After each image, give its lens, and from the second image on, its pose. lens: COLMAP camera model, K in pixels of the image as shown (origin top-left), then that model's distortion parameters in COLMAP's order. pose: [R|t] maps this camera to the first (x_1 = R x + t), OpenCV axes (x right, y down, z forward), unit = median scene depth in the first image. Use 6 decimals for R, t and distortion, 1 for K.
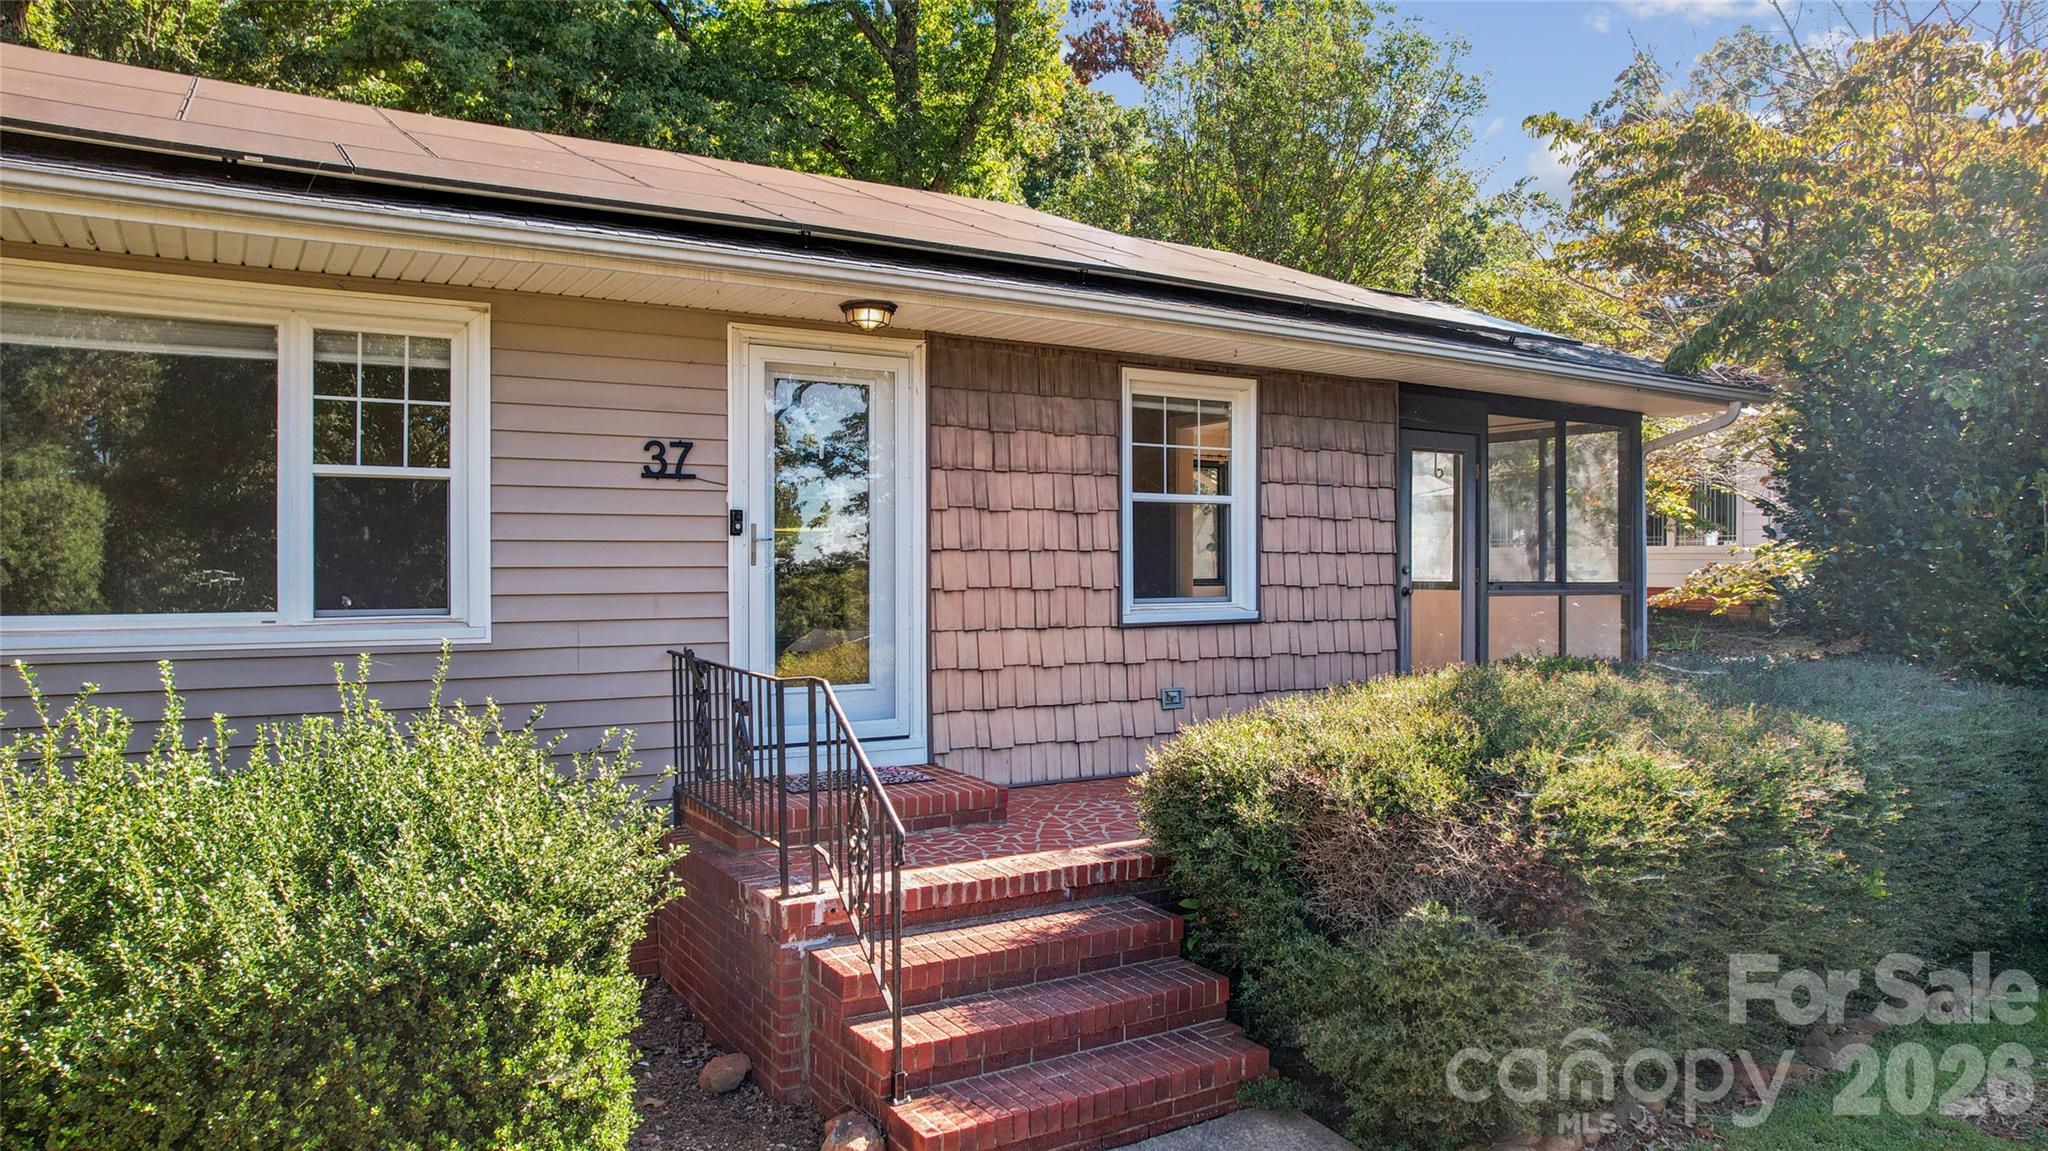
lens RADIAL K [[1319.3, 0, 1024.0], [0, 1319.3, 575.5], [0, 0, 1]] dist [-0.001501, -0.000318]
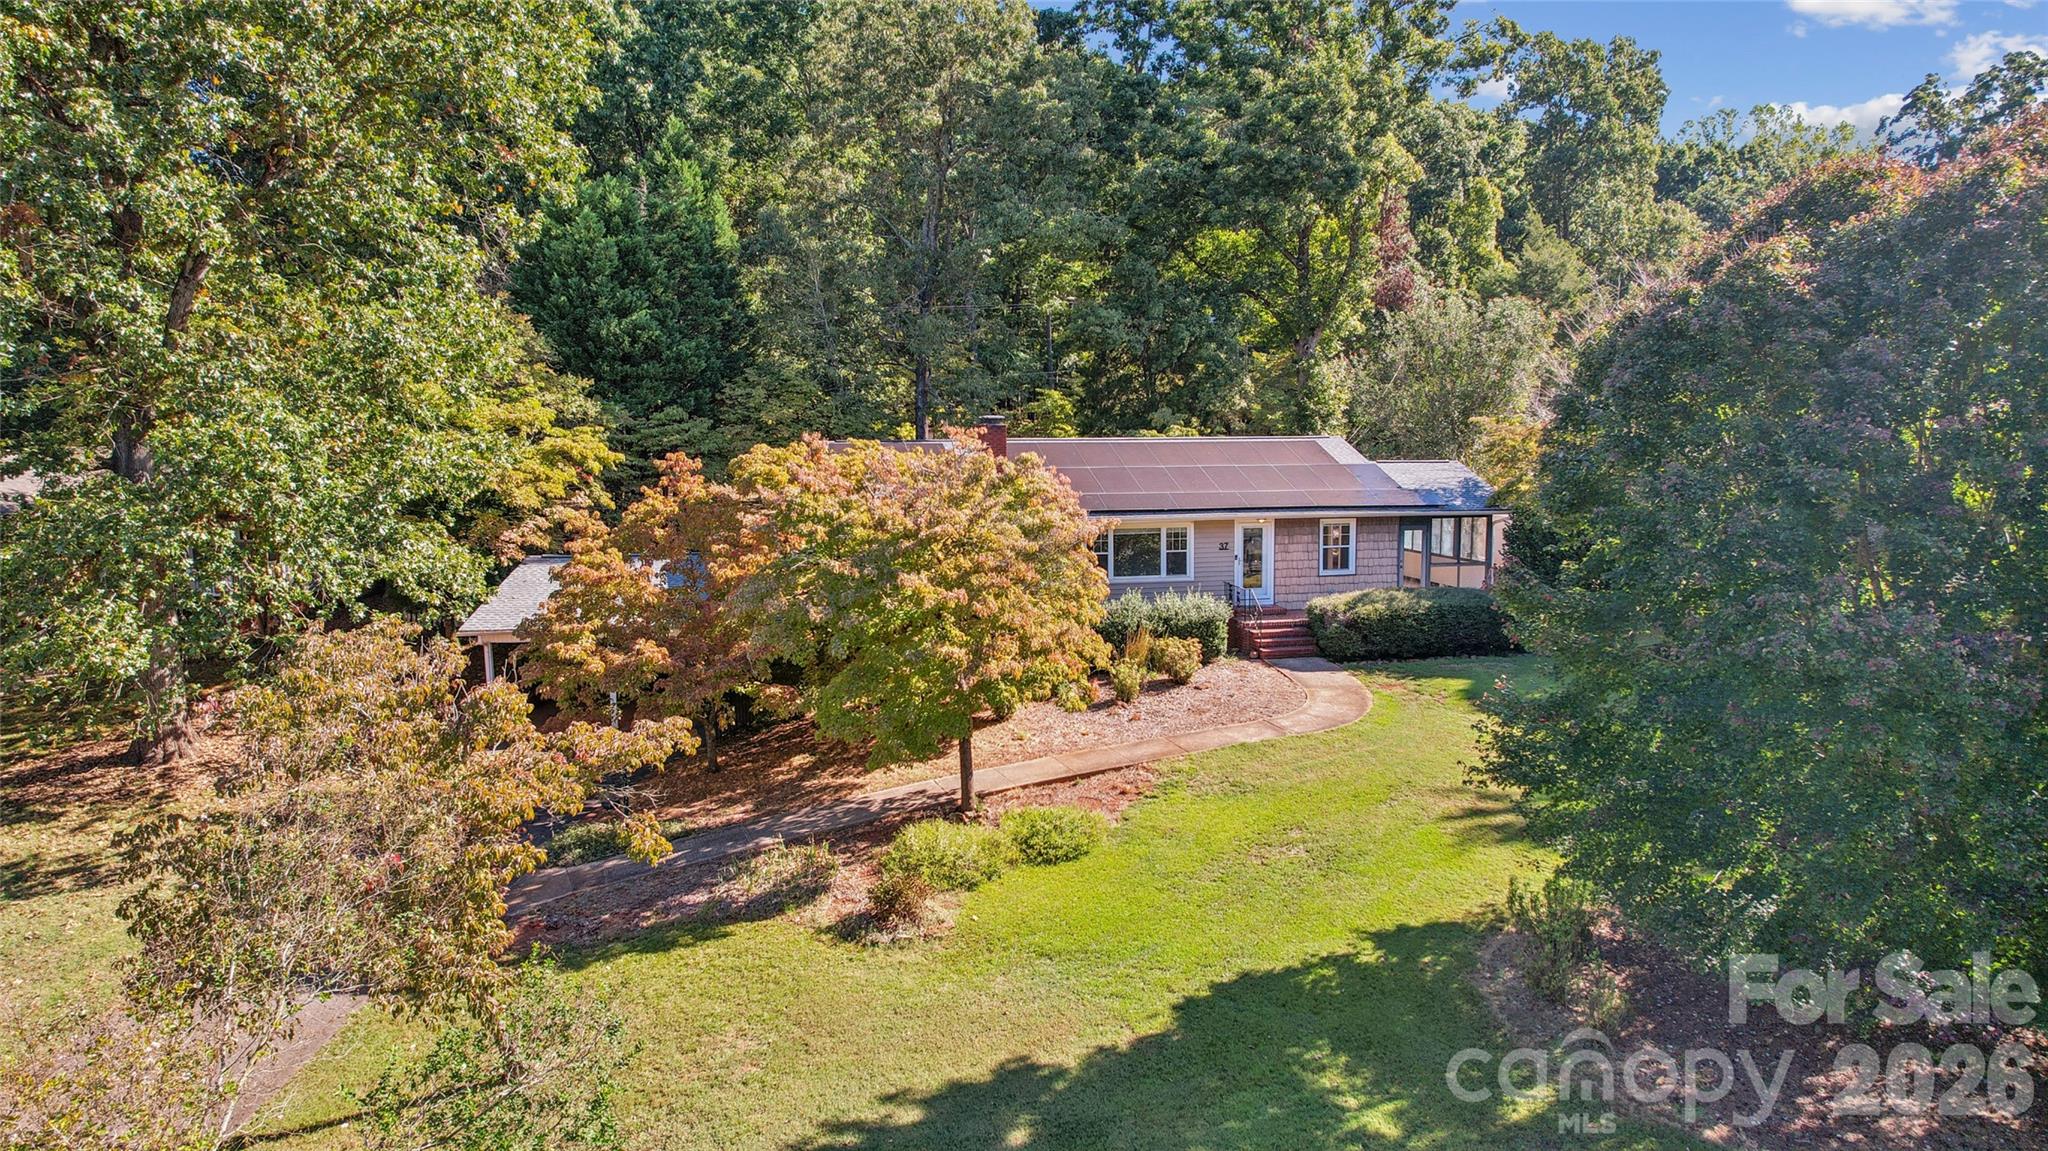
lens RADIAL K [[1319.3, 0, 1024.0], [0, 1319.3, 575.5], [0, 0, 1]] dist [-0.001501, -0.000318]
pose [[0.941229, 0.026474, -0.336730, 0.849761], [0.009833, 0.994353, 0.105662, -0.595733], [0.337626, -0.102763, 0.935654, -4.714824]]
